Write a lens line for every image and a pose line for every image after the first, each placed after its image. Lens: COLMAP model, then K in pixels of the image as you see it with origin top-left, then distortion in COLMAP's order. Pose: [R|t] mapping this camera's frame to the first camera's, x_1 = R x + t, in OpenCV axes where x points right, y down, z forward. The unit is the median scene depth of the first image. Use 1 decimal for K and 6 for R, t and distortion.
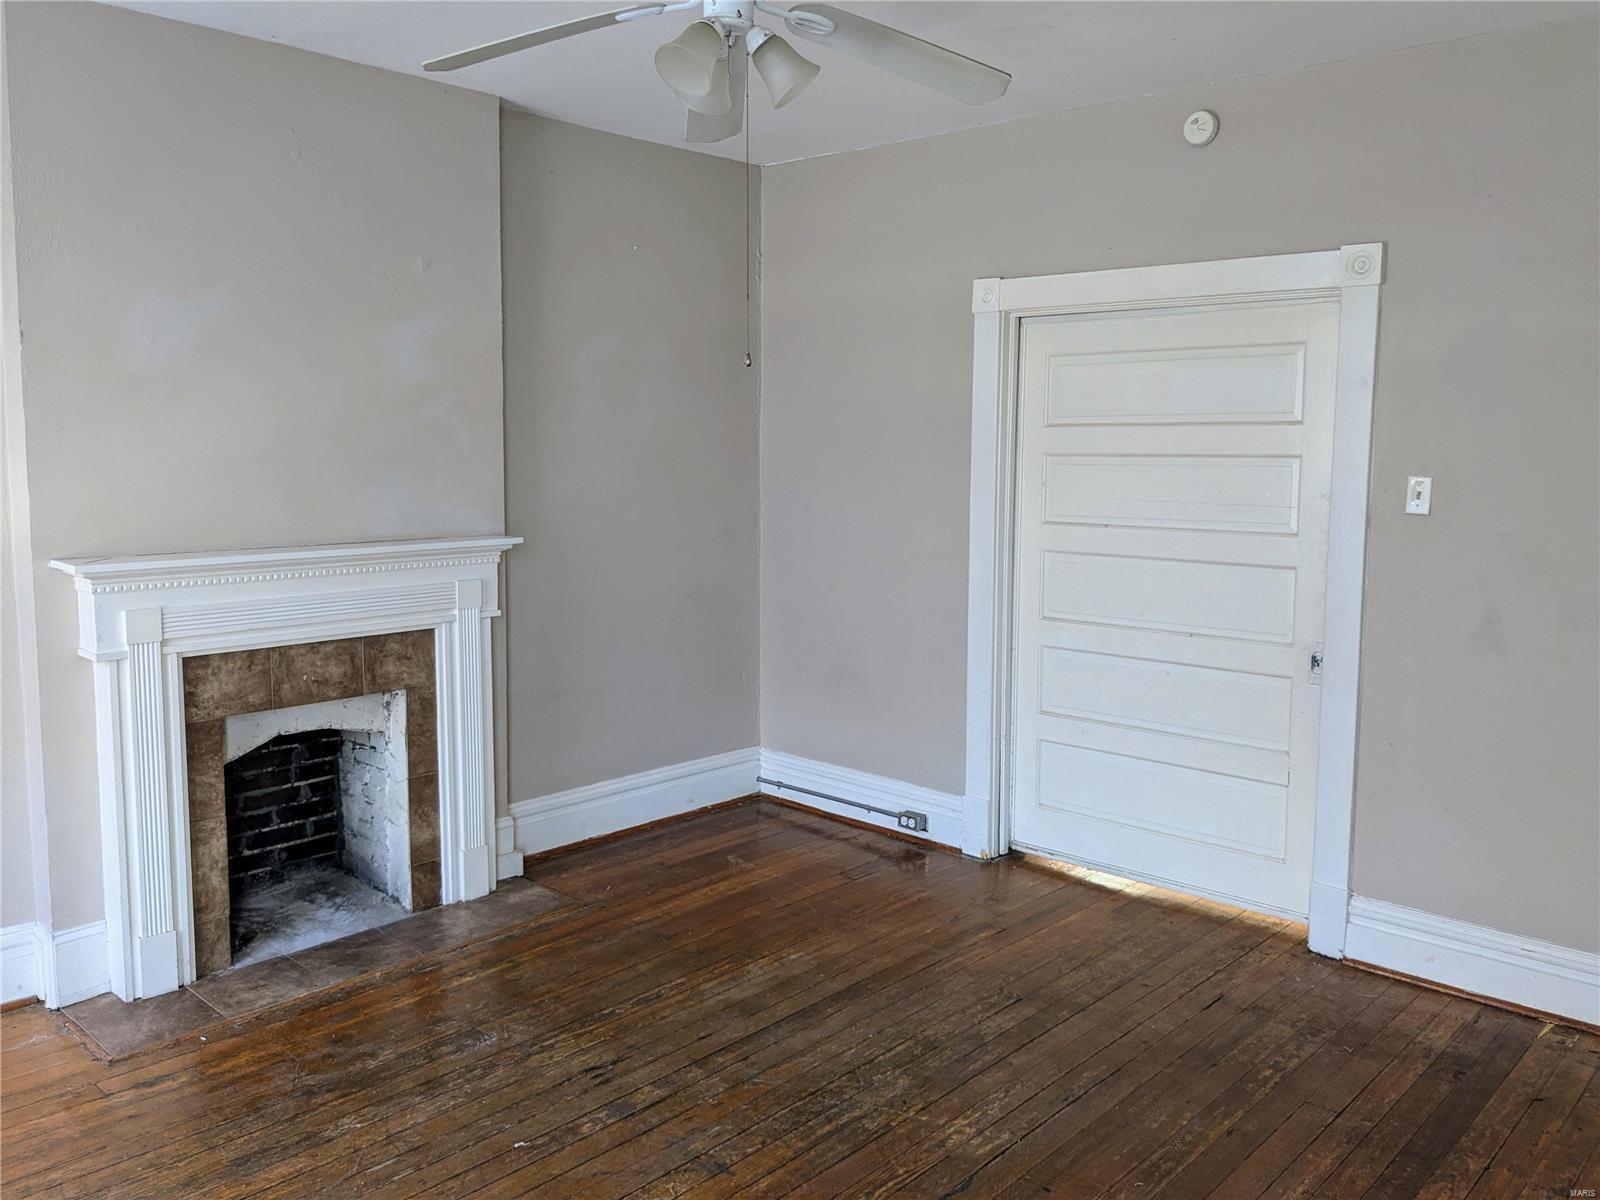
lens RADIAL K [[1283.9, 0, 804.3], [0, 1283.9, 595.7], [0, 0, 1]] dist [0.053466, -0.090558]
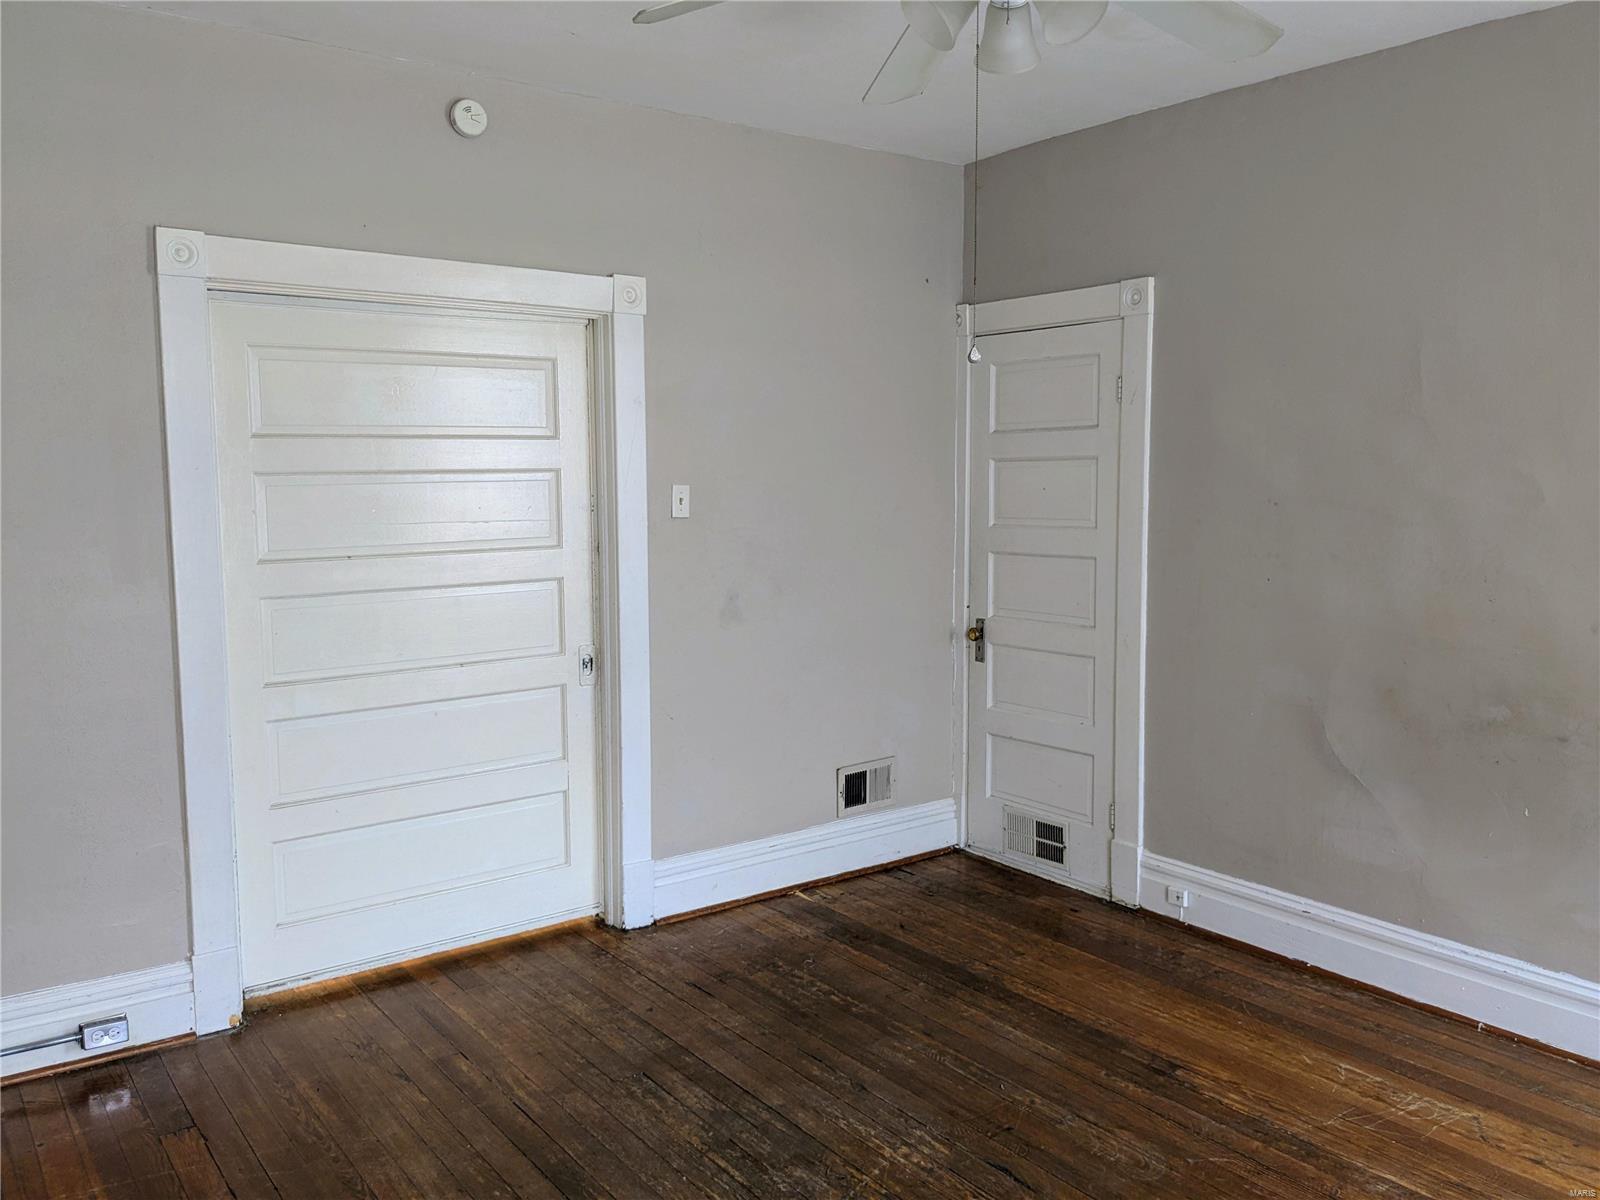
lens RADIAL K [[1283.9, 0, 806.6], [0, 1283.9, 599.2], [0, 0, 1]] dist [0.053466, -0.090558]
pose [[0.176550, -0.113818, 0.977689, -0.648996], [0.123993, 0.987951, 0.092622, -0.083458], [-0.976451, 0.104874, 0.188536, 0.680051]]
